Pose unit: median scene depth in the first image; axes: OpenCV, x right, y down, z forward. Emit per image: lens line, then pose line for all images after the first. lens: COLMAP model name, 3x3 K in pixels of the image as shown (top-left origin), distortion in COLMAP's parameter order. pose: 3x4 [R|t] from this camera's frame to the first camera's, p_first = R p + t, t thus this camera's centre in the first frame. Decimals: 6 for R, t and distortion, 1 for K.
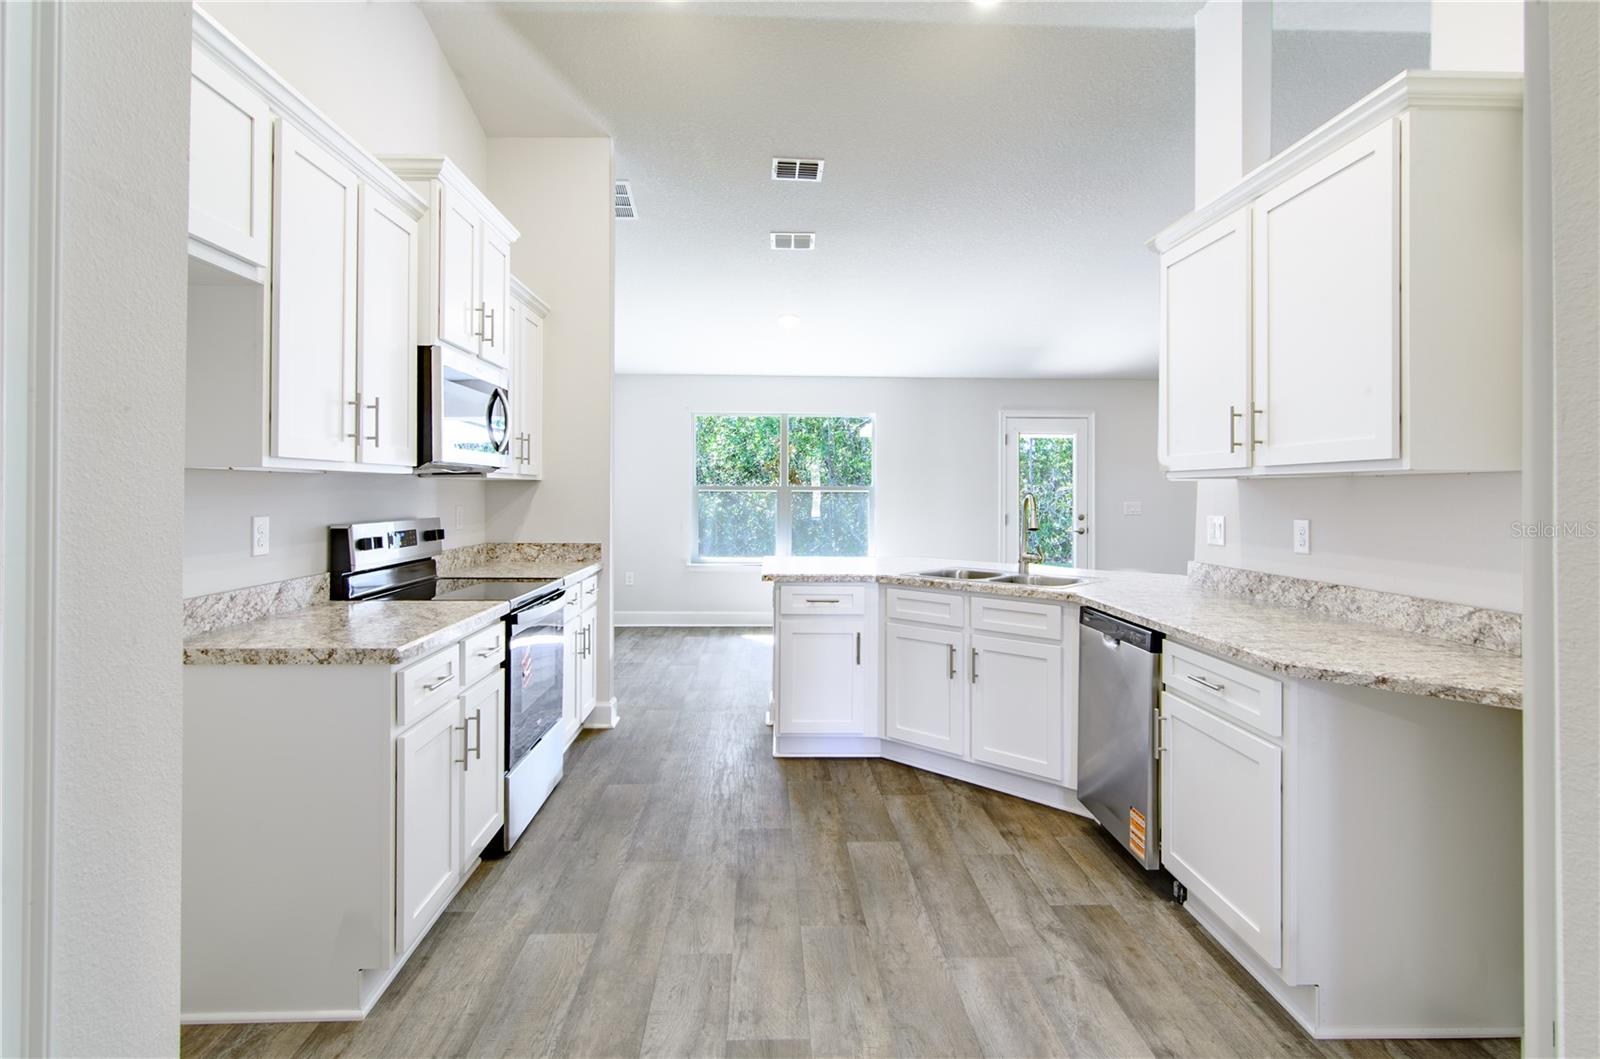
lens RADIAL K [[814.4, 0, 839.2], [0, 814.4, 483.5], [0, 0, 1]] dist [-0.018781, 0.006113]
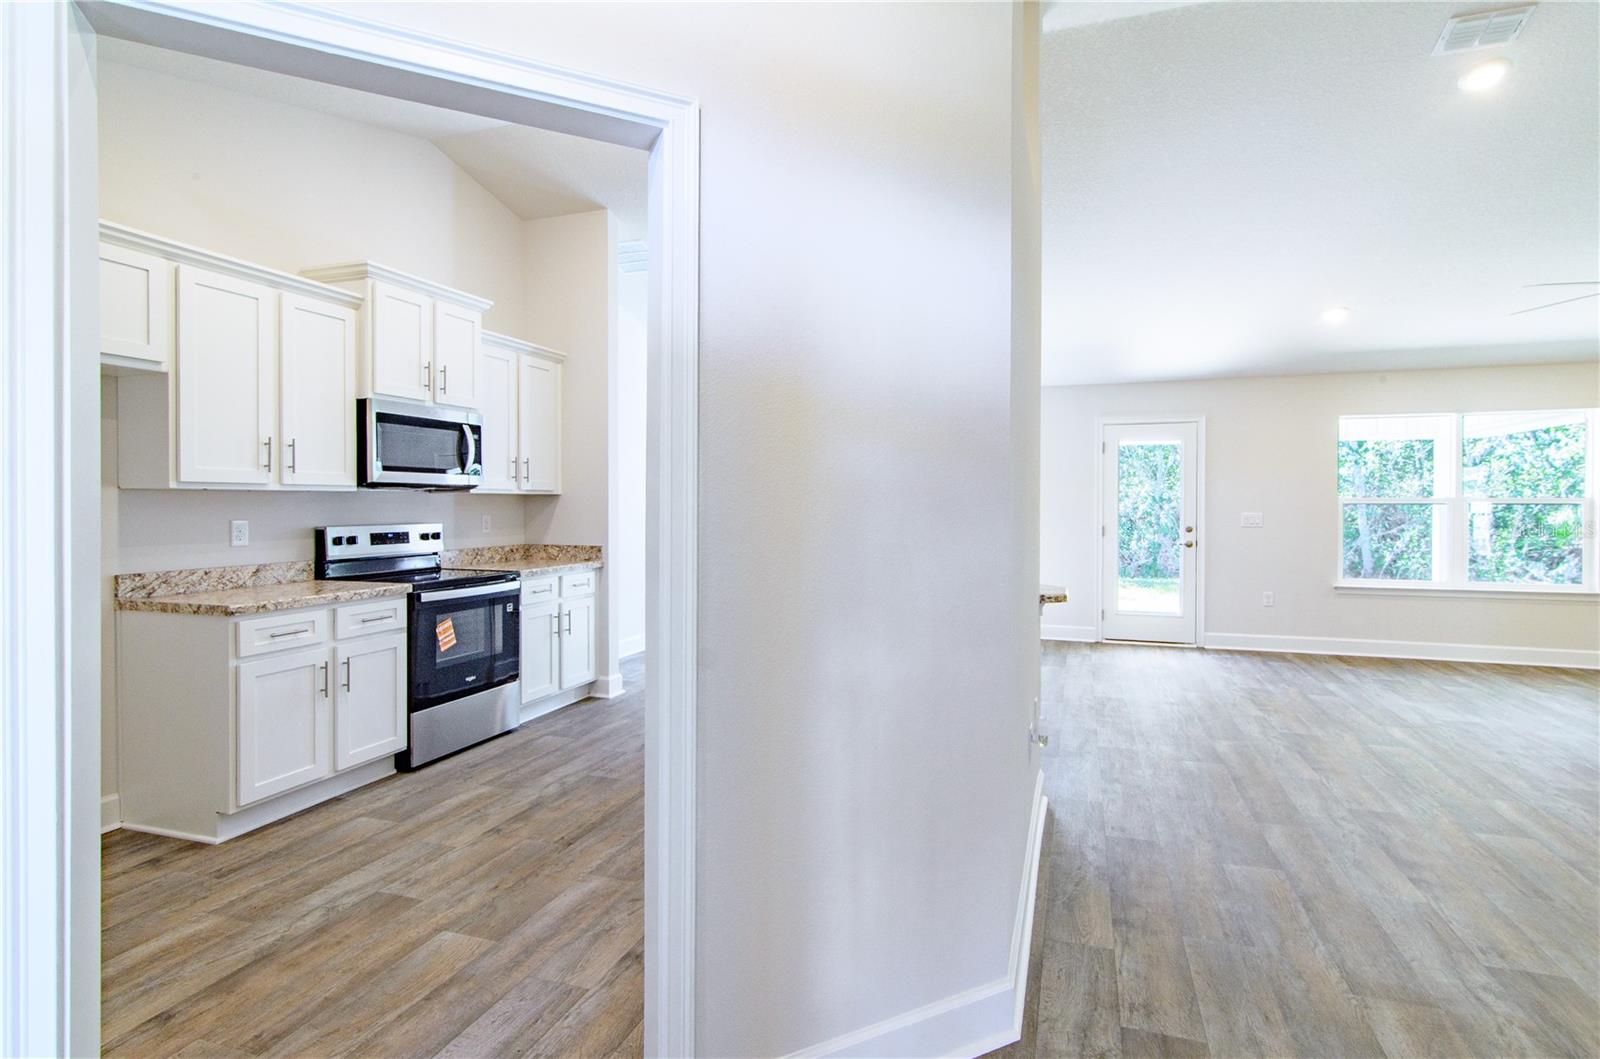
lens RADIAL K [[814.4, 0, 848.7], [0, 814.4, 505.0], [0, 0, 1]] dist [-0.018781, 0.006113]
pose [[0.941451, -0.002638, -0.337139, 0.797129], [0.006737, 0.999917, 0.010989, 0.003042], [0.337082, -0.012616, 0.941391, -0.030802]]
